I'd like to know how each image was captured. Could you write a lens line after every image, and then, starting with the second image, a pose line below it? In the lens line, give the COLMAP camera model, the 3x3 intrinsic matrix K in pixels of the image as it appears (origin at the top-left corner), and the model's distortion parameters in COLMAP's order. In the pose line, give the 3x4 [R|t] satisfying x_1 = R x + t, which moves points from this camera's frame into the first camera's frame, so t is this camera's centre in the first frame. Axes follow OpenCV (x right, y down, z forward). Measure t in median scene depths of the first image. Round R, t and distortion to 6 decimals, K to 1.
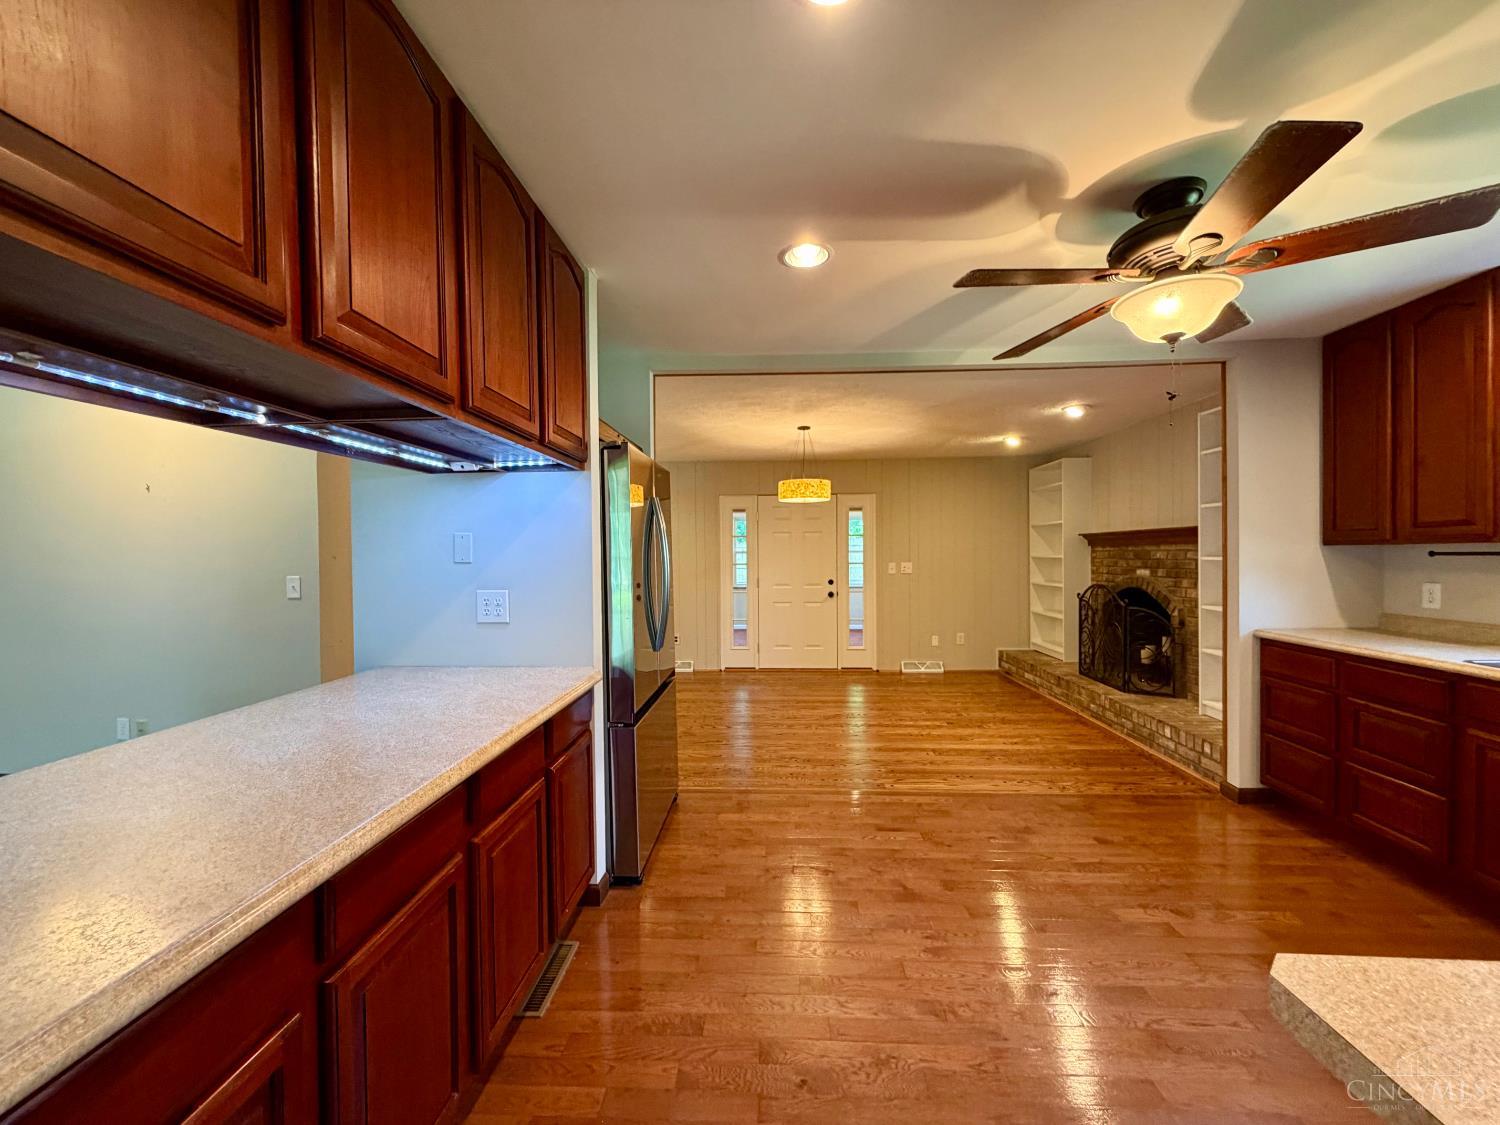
lens RADIAL K [[598.9, 0, 745.5], [0, 598.9, 562.8], [0, 0, 1]] dist [0.000713, 0.000500]
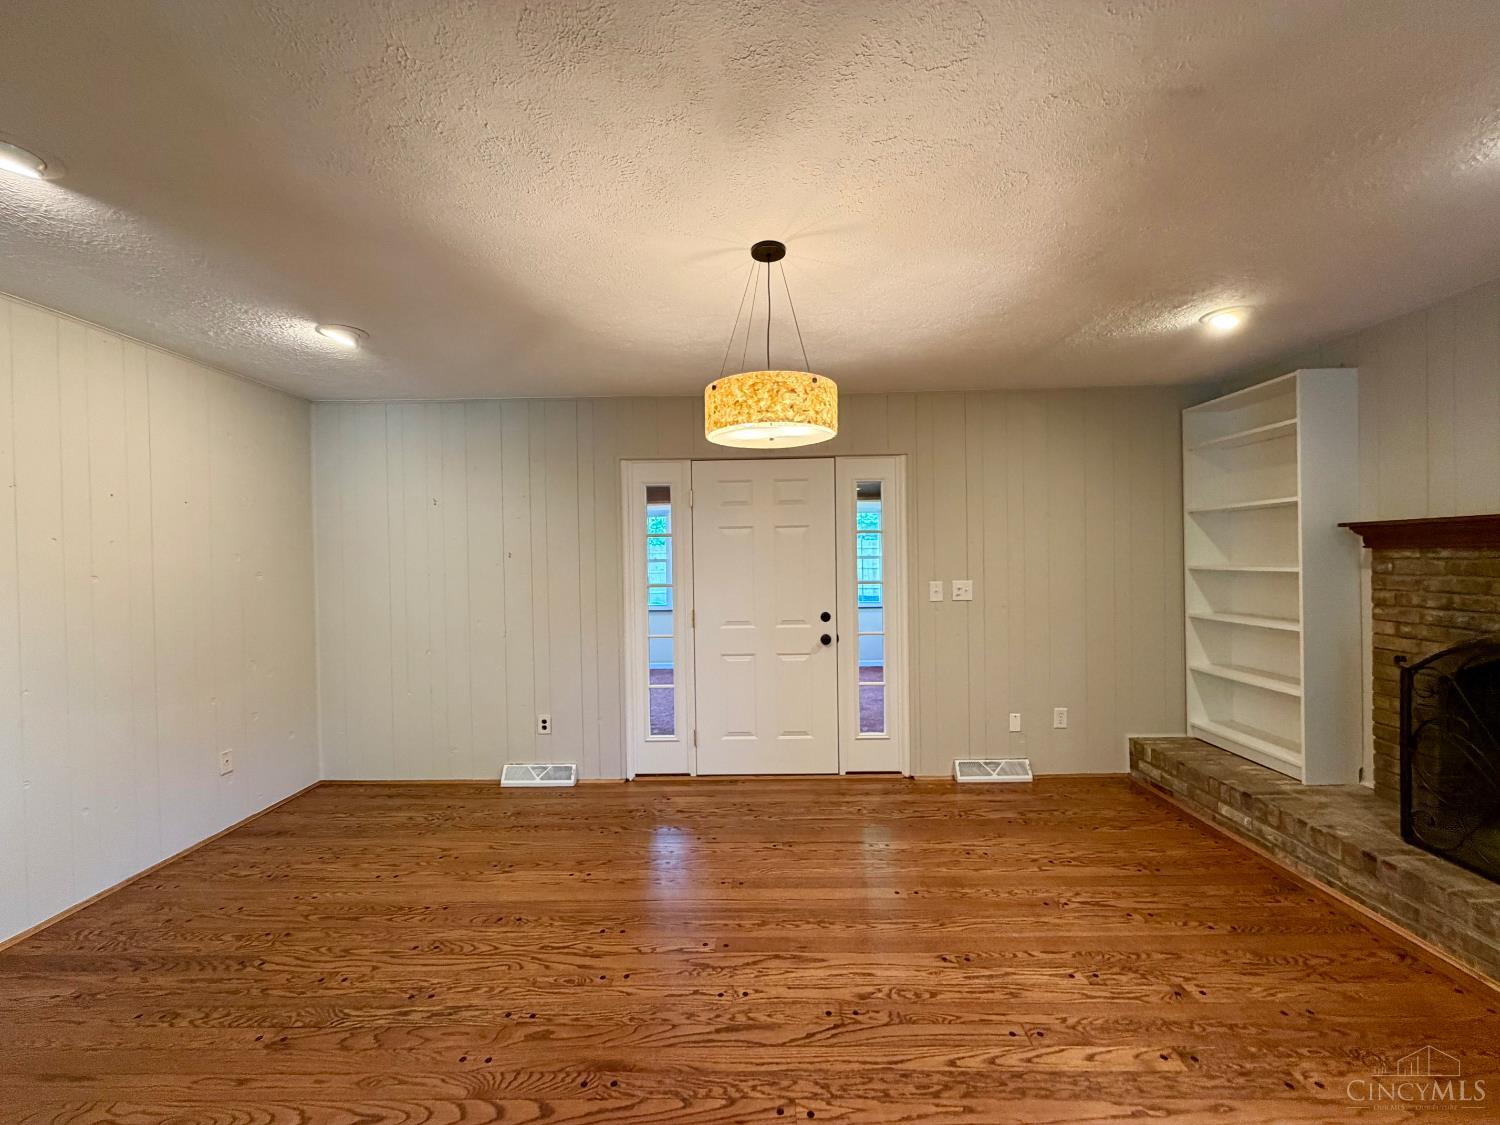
lens RADIAL K [[598.9, 0, 745.5], [0, 598.9, 562.8], [0, 0, 1]] dist [0.000713, 0.000500]
pose [[0.999314, -0.008900, 0.035954, 0.063791], [0.009096, 0.999945, -0.005273, -0.019650], [-0.035905, 0.005596, 0.999340, 0.580275]]
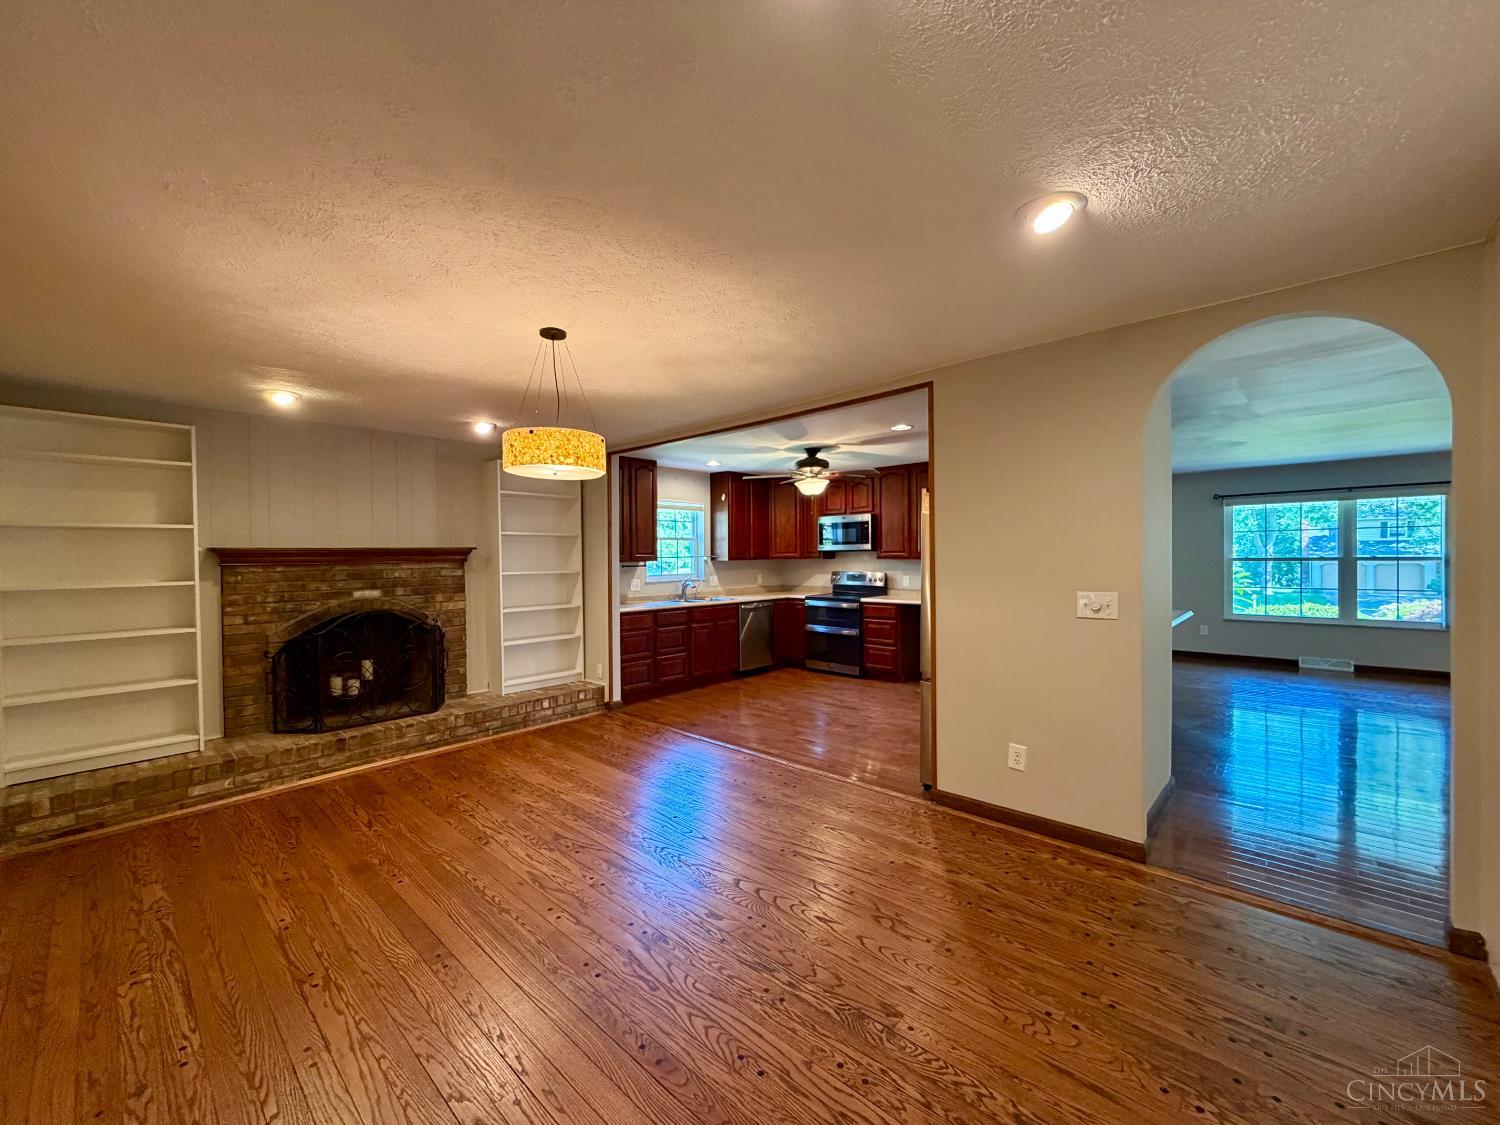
lens RADIAL K [[598.9, 0, 745.5], [0, 598.9, 562.8], [0, 0, 1]] dist [0.000713, 0.000500]
pose [[-0.769600, 0.010852, 0.638434, -0.342608], [0.029510, 0.999392, 0.018585, -0.028852], [-0.637844, 0.033143, -0.769452, 1.232923]]
